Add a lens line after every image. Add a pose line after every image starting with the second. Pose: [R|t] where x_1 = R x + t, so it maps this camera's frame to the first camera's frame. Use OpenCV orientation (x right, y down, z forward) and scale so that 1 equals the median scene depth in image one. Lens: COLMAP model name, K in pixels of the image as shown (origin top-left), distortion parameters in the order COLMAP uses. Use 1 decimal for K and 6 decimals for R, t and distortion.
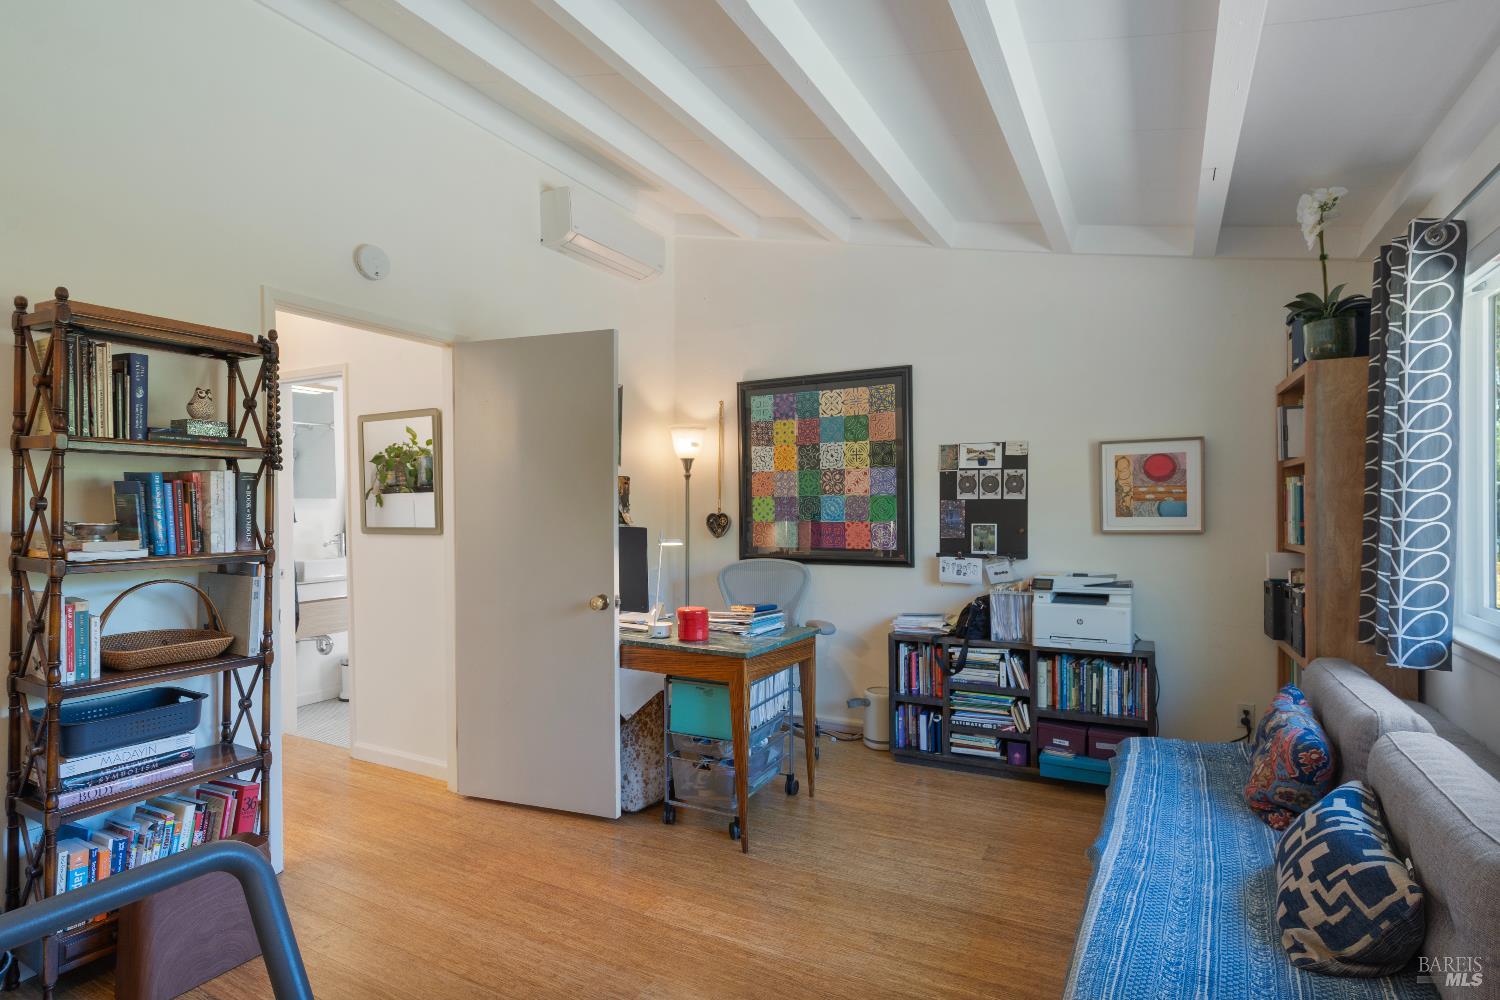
lens RADIAL K [[740.2, 0, 753.6], [0, 740.2, 509.5], [0, 0, 1]] dist [0.001859, 0.000333]
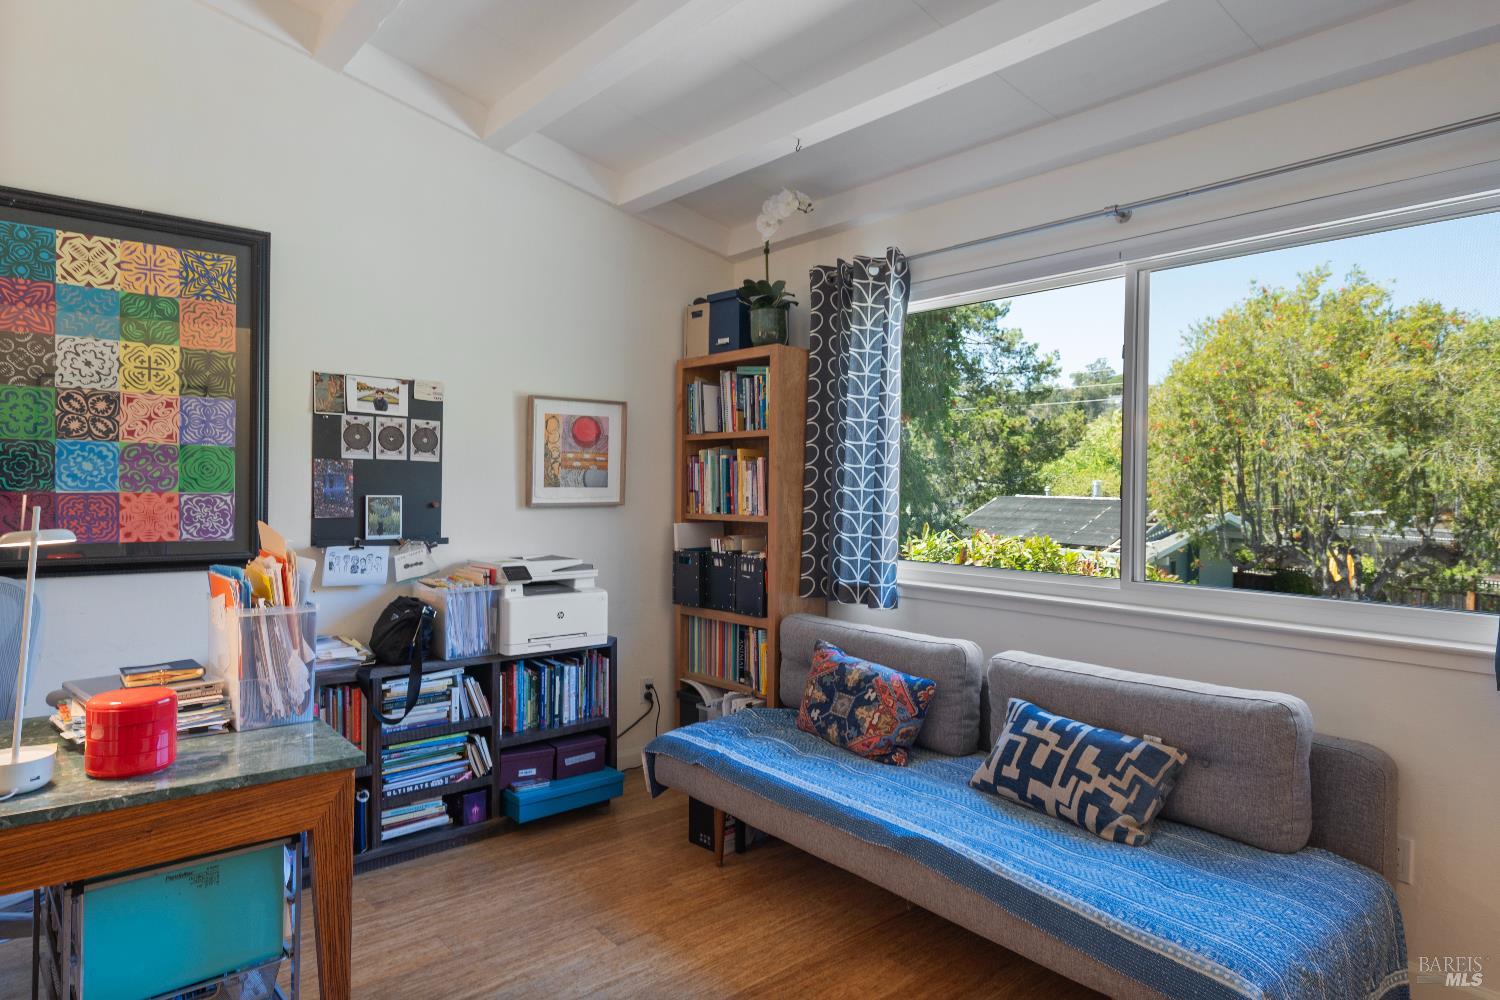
lens RADIAL K [[872.2, 0, 750.4], [0, 872.2, 492.4], [0, 0, 1]] dist [0.003649, 0.001163]
pose [[0.377690, 0.005267, 0.925917, -0.339382], [-0.012007, 0.999928, -0.000790, 0.014213], [-0.925854, -0.010819, 0.377726, 0.415435]]
